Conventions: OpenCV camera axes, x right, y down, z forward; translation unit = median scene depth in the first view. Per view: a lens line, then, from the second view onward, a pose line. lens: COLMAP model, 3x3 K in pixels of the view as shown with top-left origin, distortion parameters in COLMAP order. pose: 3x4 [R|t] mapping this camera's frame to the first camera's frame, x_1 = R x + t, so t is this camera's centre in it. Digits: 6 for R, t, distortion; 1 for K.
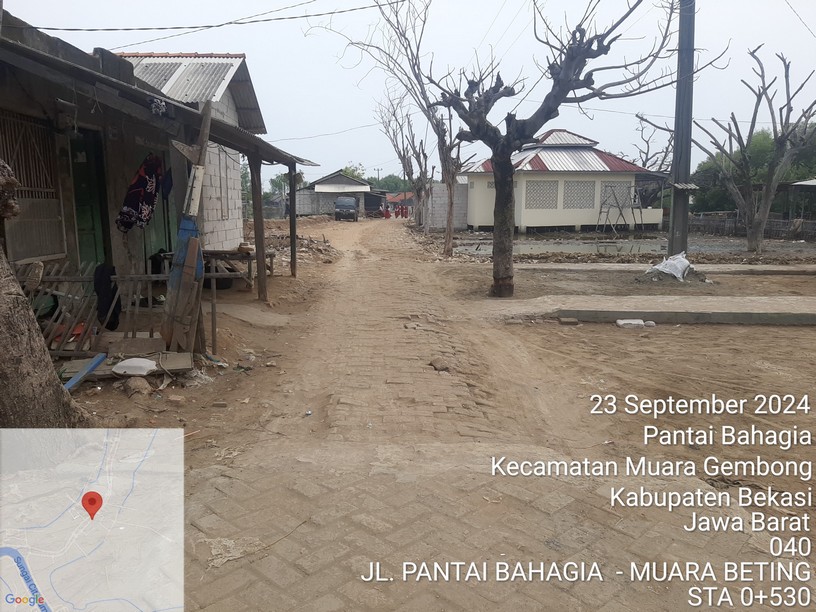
lens RADIAL K [[658.5, 0, 408.0], [0, 658.5, 306.0], [0, 0, 1]] dist [-0.046909, 0.003177]
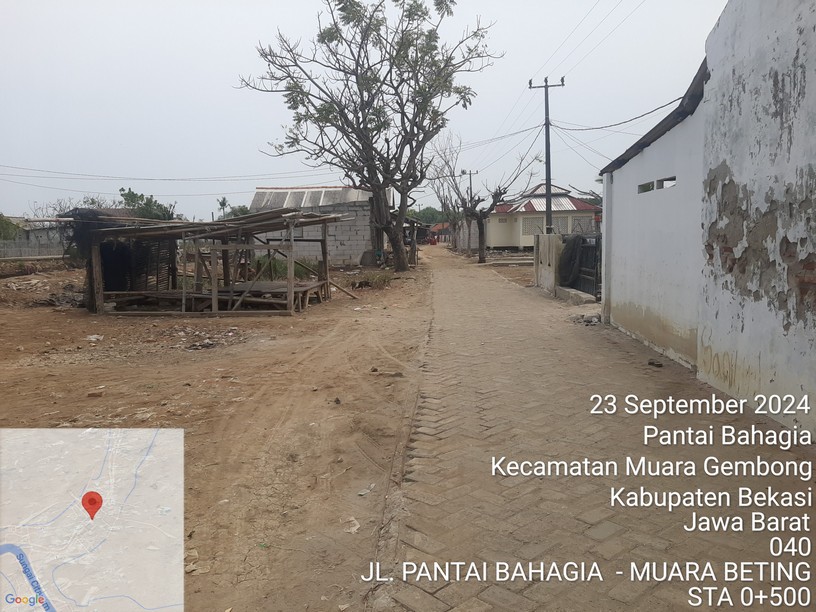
lens RADIAL K [[634.6, 0, 403.5], [0, 634.6, 309.9], [0, 0, 1]] dist [0.087759, -0.193350]
pose [[0.997858, -0.010941, -0.064500, -0.010713], [0.008780, 0.999394, -0.033692, 0.077968], [0.064830, 0.033053, 0.997349, -0.527837]]
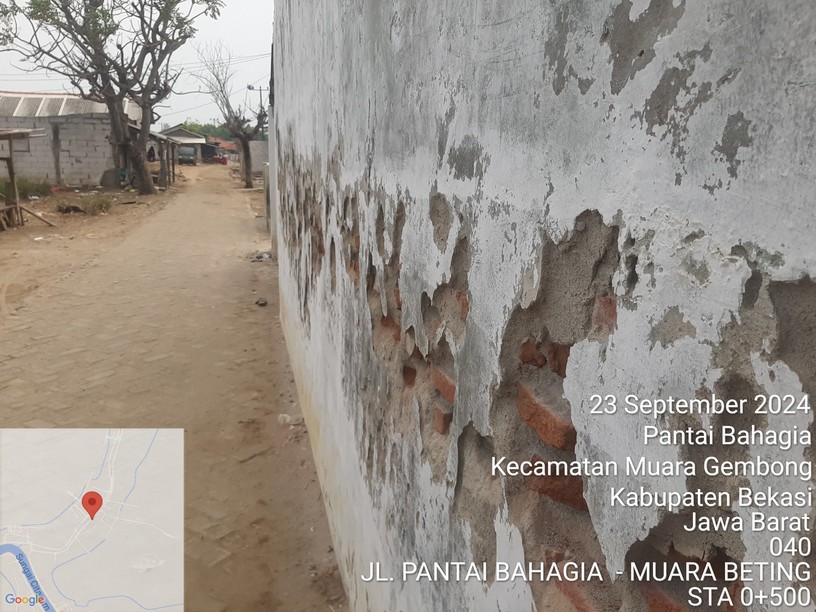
lens RADIAL K [[658.5, 0, 408.0], [0, 658.5, 306.0], [0, 0, 1]] dist [-0.046909, 0.003177]
pose [[0.972435, -0.016687, 0.232574, 0.037231], [-0.000552, 0.997268, 0.073861, 0.075101], [-0.233172, -0.071953, 0.969770, -0.533785]]
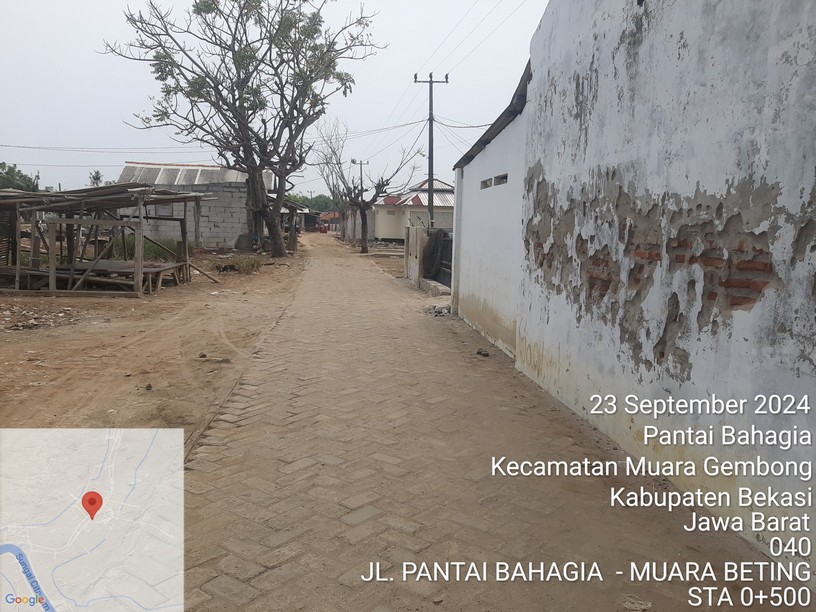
lens RADIAL K [[634.6, 0, 403.5], [0, 634.6, 309.9], [0, 0, 1]] dist [0.087759, -0.193350]
pose [[0.994152, 0.019586, 0.106202, 0.003396], [-0.017692, 0.999668, -0.018751, 0.078741], [-0.106534, 0.016763, 0.994168, -0.526092]]
